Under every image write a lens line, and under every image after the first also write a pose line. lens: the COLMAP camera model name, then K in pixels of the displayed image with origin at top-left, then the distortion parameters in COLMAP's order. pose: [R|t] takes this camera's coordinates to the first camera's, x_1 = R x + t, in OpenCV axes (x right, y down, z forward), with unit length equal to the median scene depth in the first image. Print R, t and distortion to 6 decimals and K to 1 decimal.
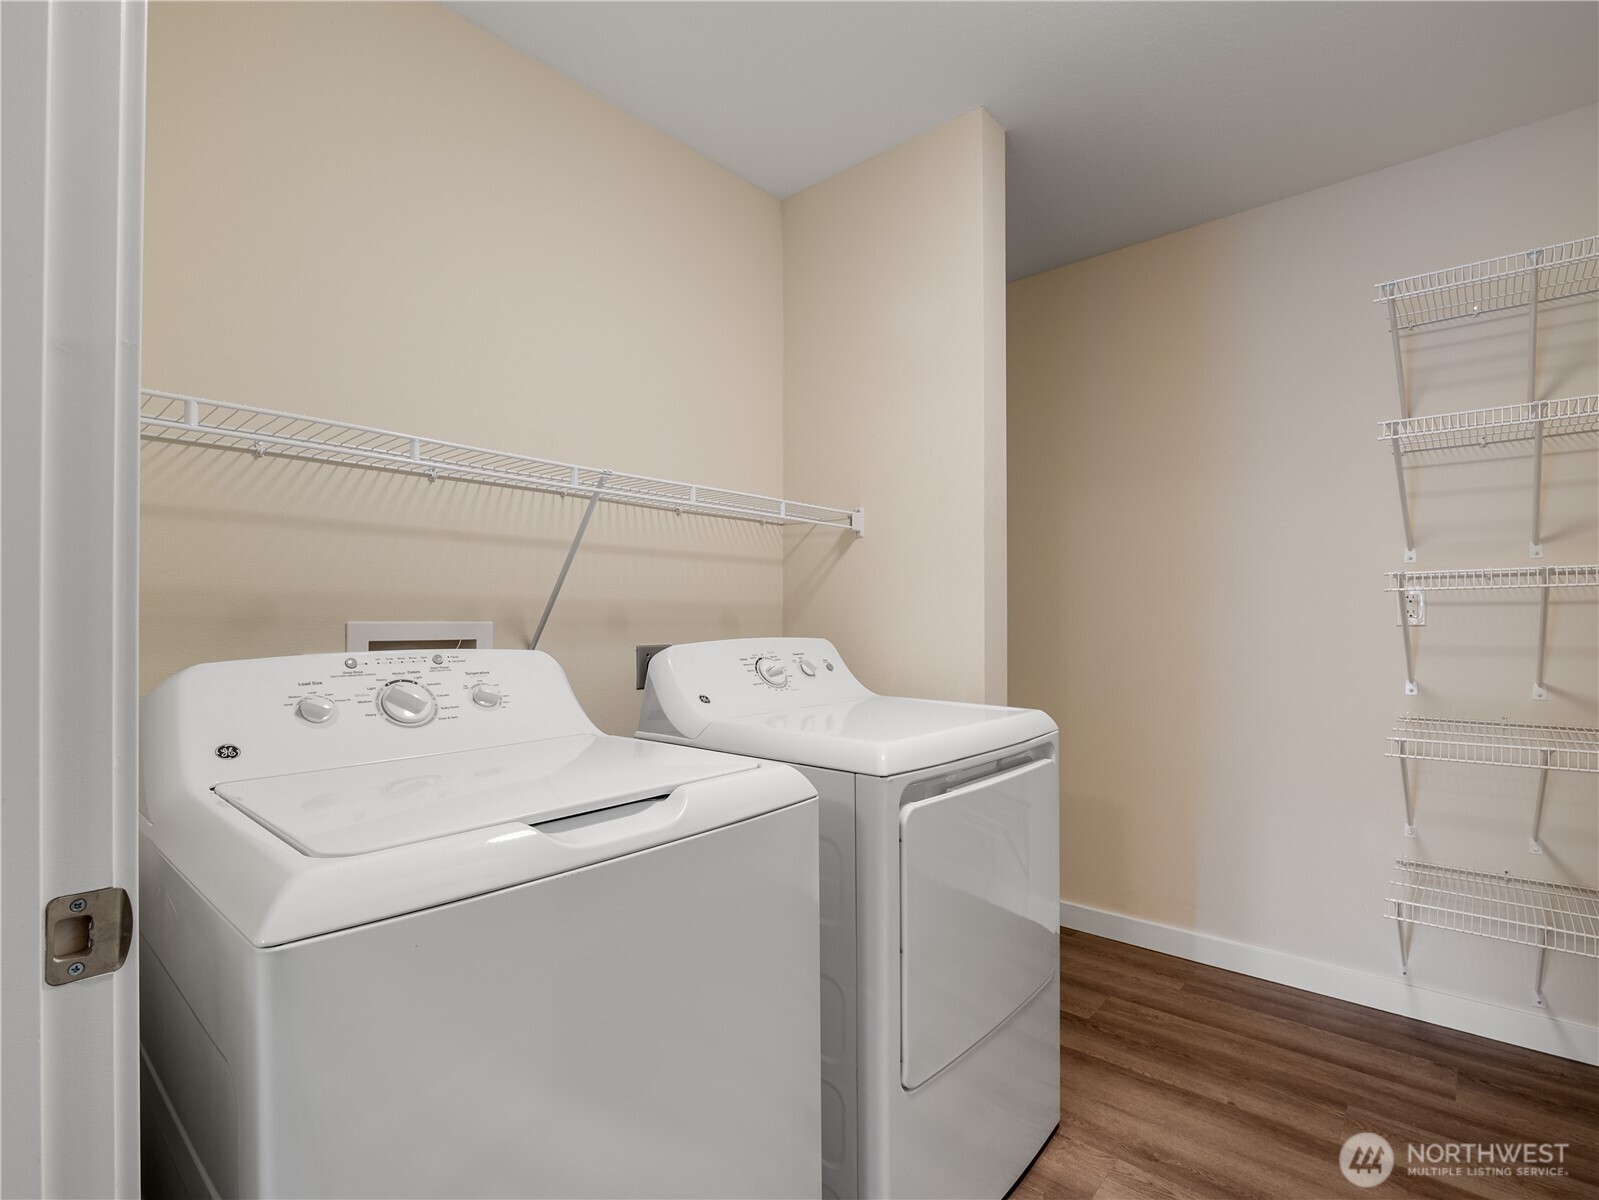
lens RADIAL K [[771.5, 0, 799.4], [0, 771.5, 608.4], [0, 0, 1]] dist [-0.010349, -0.000895]
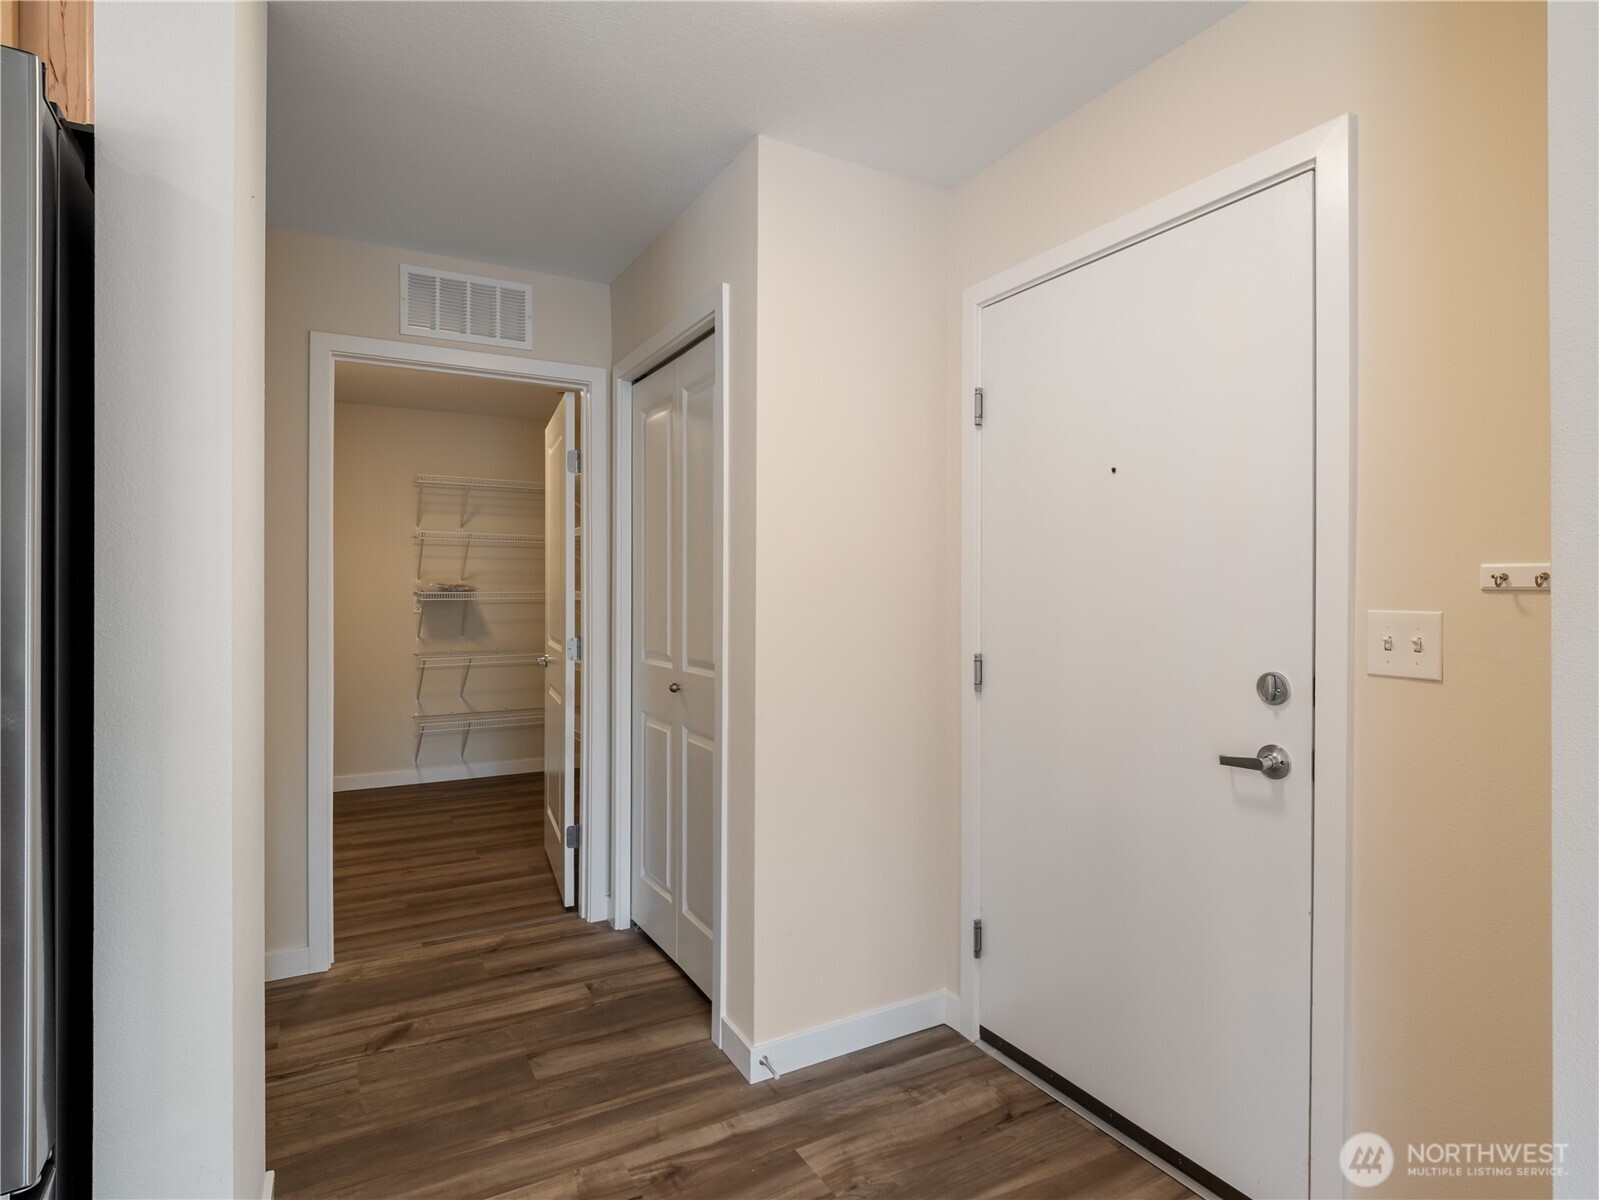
lens RADIAL K [[854.2, 0, 799.4], [0, 854.2, 597.1], [0, 0, 1]] dist [-0.003350, -0.001675]
pose [[0.315423, 0.000427, 0.948951, -1.367417], [-0.008366, 0.999962, 0.002331, -0.043938], [-0.948914, -0.008674, 0.315415, -0.953718]]
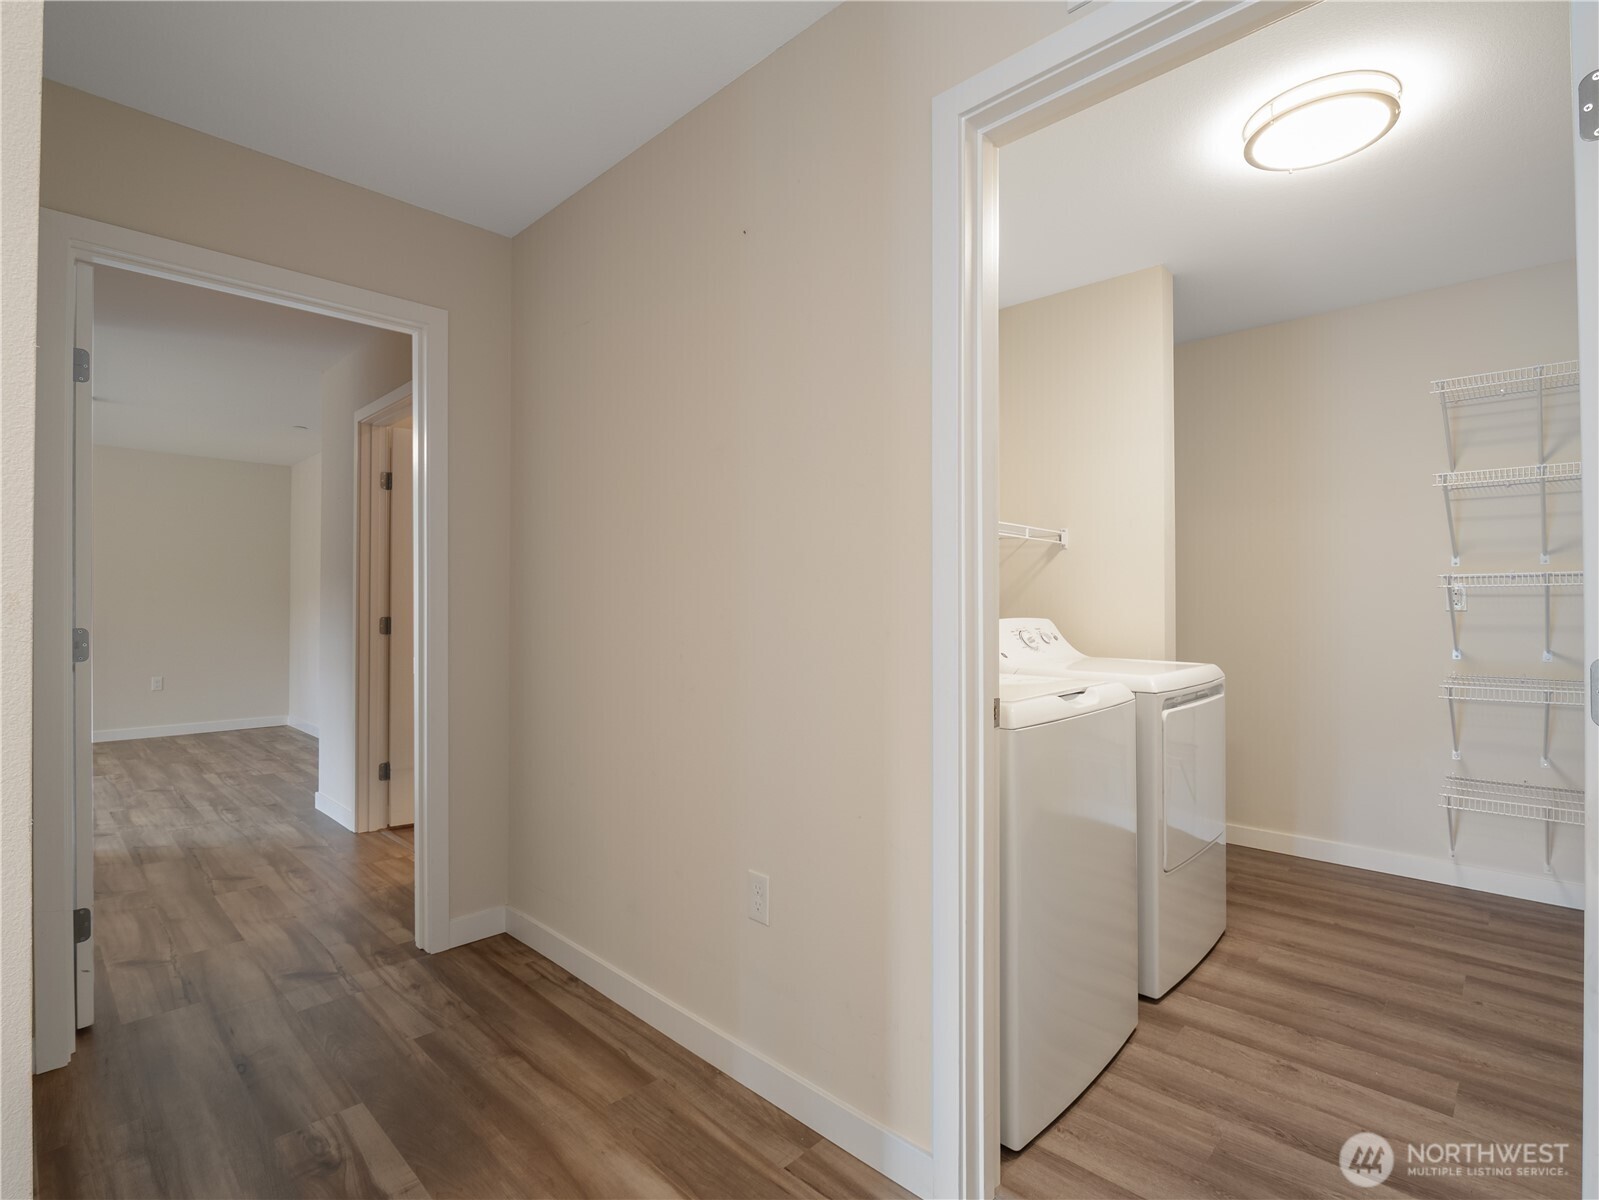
lens RADIAL K [[771.5, 0, 796.9], [0, 771.5, 590.3], [0, 0, 1]] dist [-0.010349, -0.000895]
pose [[0.999281, 0.000783, -0.037904, -0.400870], [-0.001008, 0.999982, -0.005920, -0.006367], [0.037898, 0.005954, 0.999264, -0.503528]]
